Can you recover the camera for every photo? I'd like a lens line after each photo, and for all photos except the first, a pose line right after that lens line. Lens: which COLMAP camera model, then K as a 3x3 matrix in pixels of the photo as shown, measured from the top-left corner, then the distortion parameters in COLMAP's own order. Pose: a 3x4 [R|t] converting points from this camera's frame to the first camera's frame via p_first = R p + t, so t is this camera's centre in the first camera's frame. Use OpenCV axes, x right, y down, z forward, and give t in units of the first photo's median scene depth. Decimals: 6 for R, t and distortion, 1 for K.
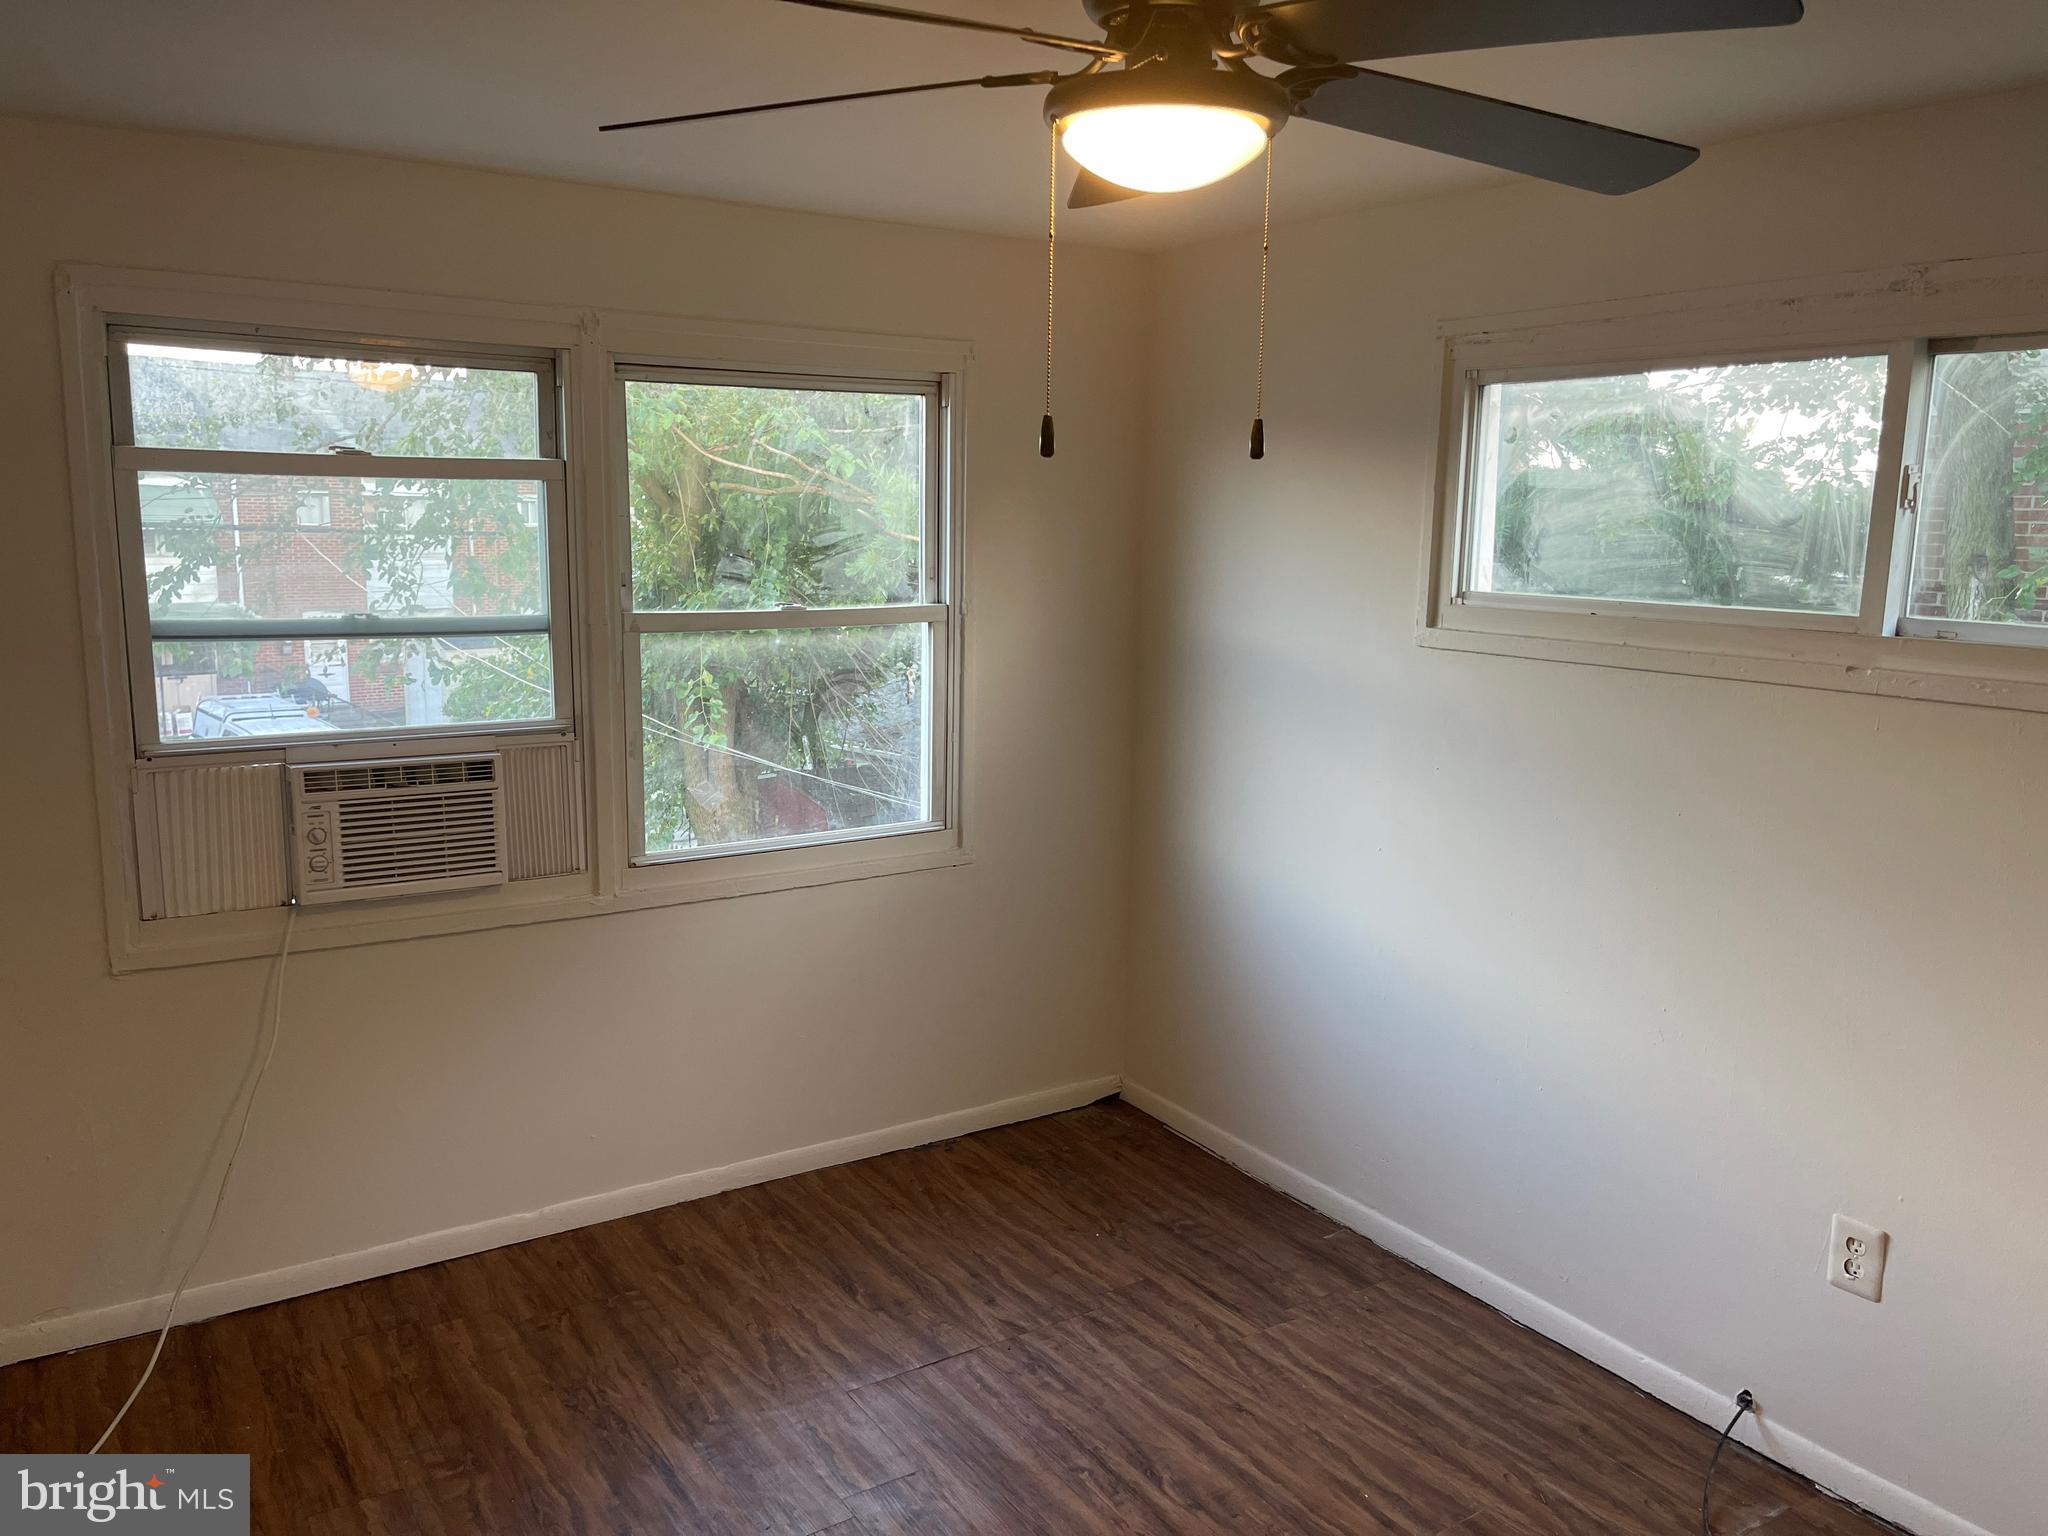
lens RADIAL K [[1560.1, 0, 1033.3], [0, 1560.1, 764.8], [0, 0, 1]] dist [0.068616, -0.084226]
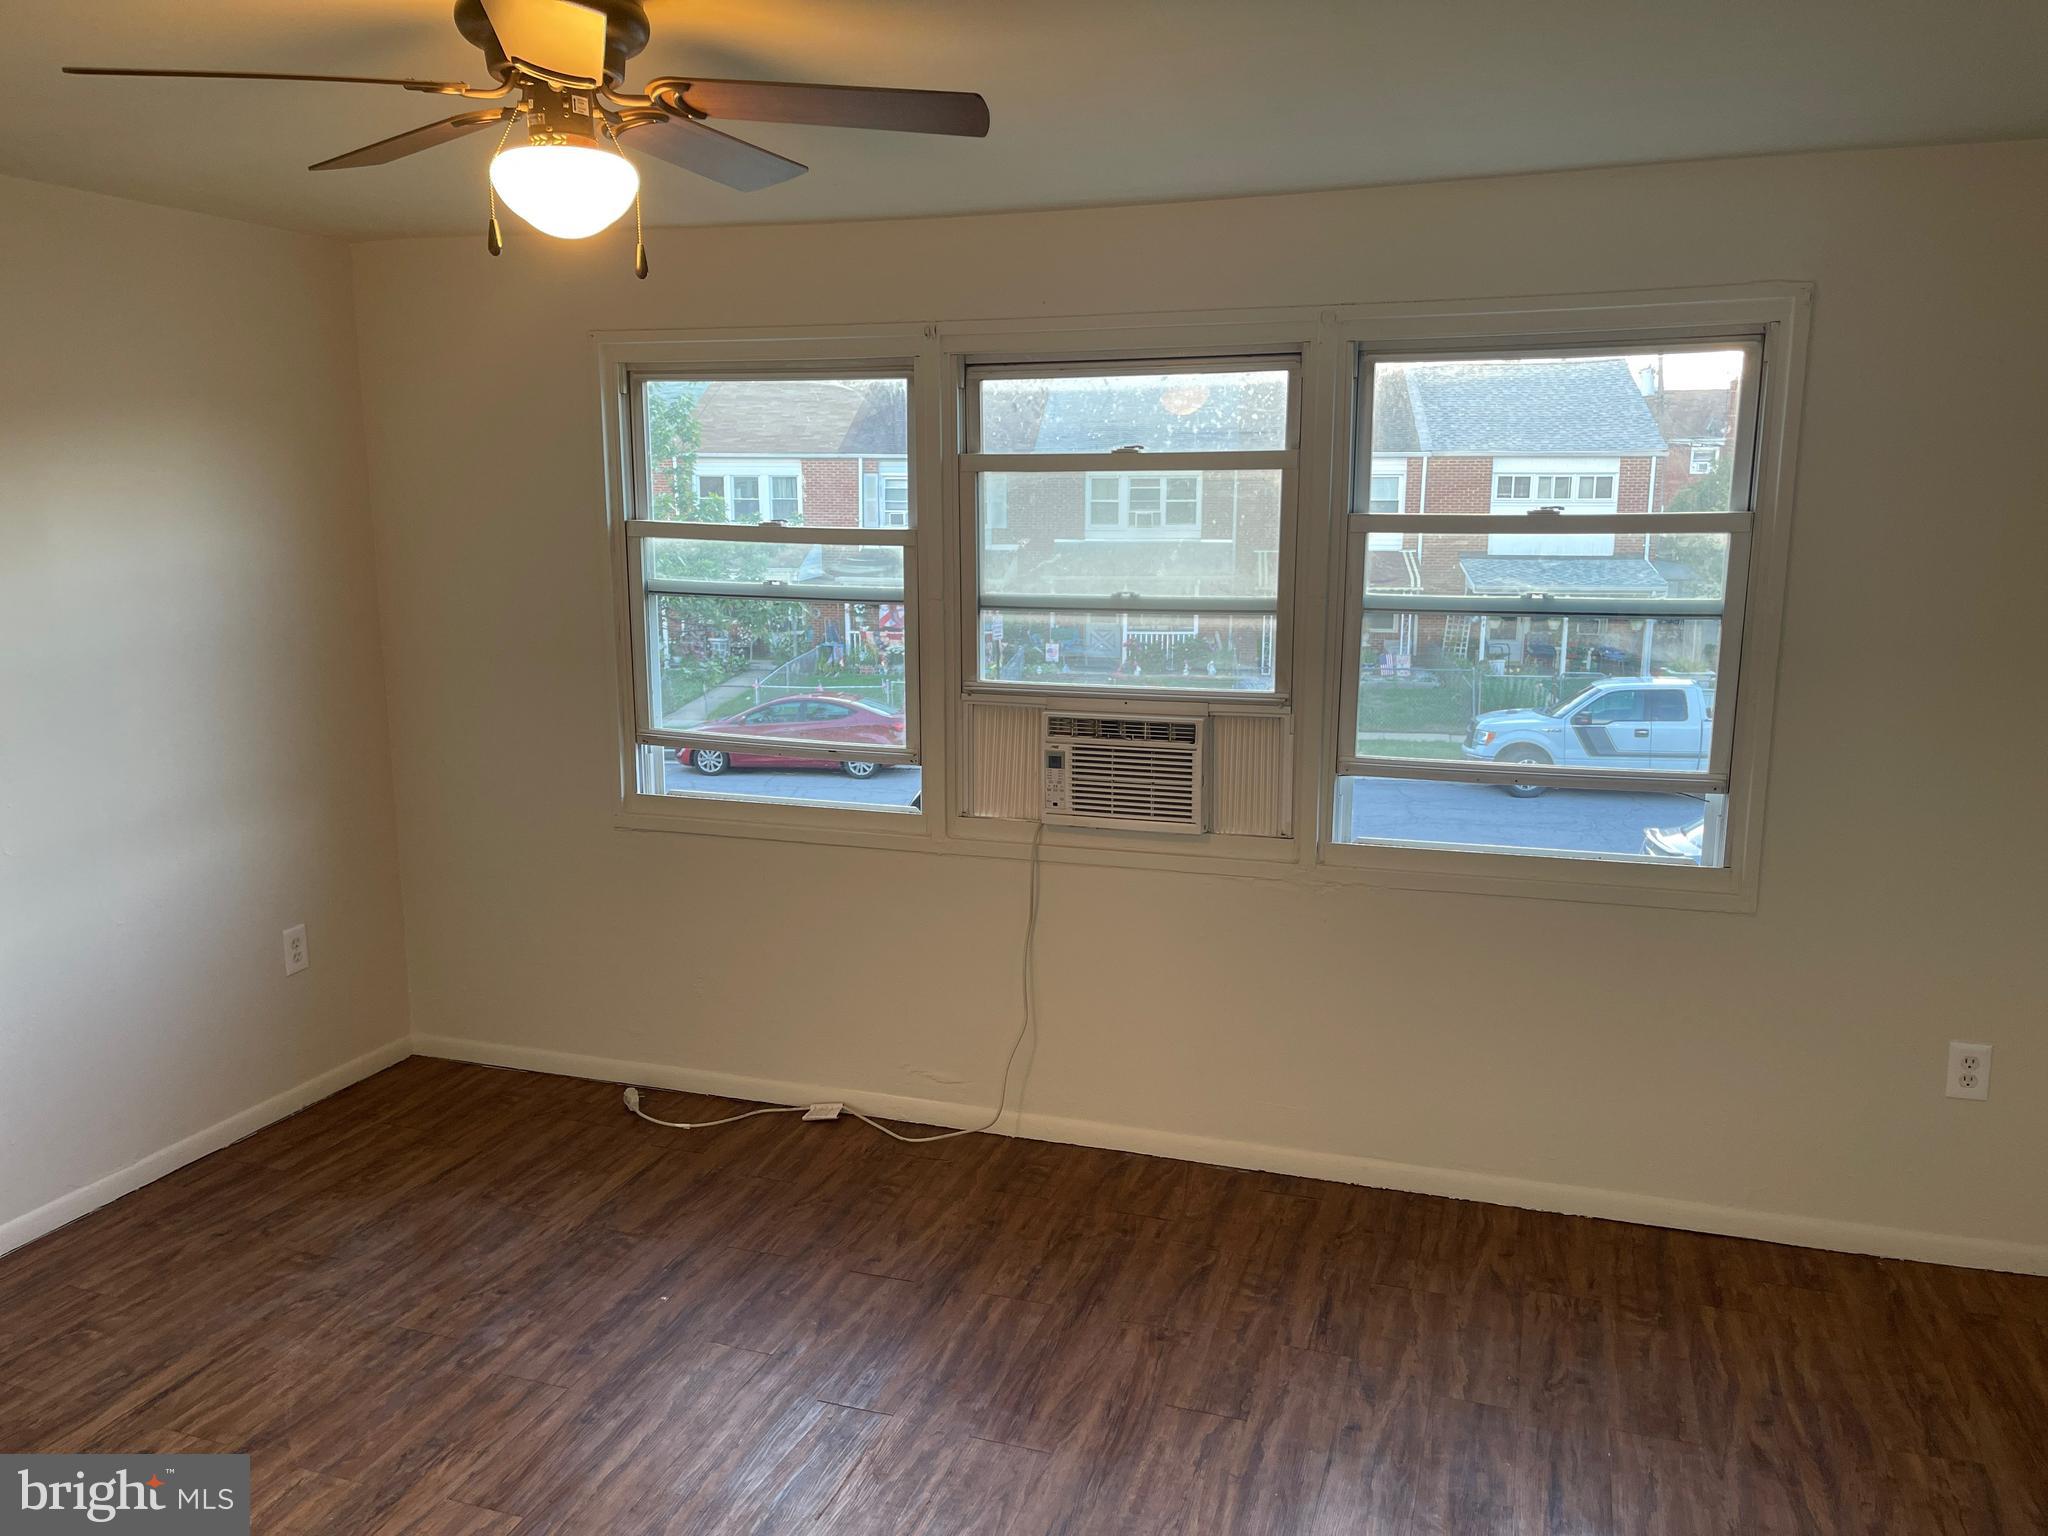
lens RADIAL K [[1560.1, 0, 1036.4], [0, 1560.1, 774.7], [0, 0, 1]] dist [0.068616, -0.084226]
pose [[0.620319, 0.122397, -0.774741, 0.446553], [-0.115546, 0.991233, 0.064084, -0.025196], [0.775792, 0.049766, 0.629023, 0.218879]]
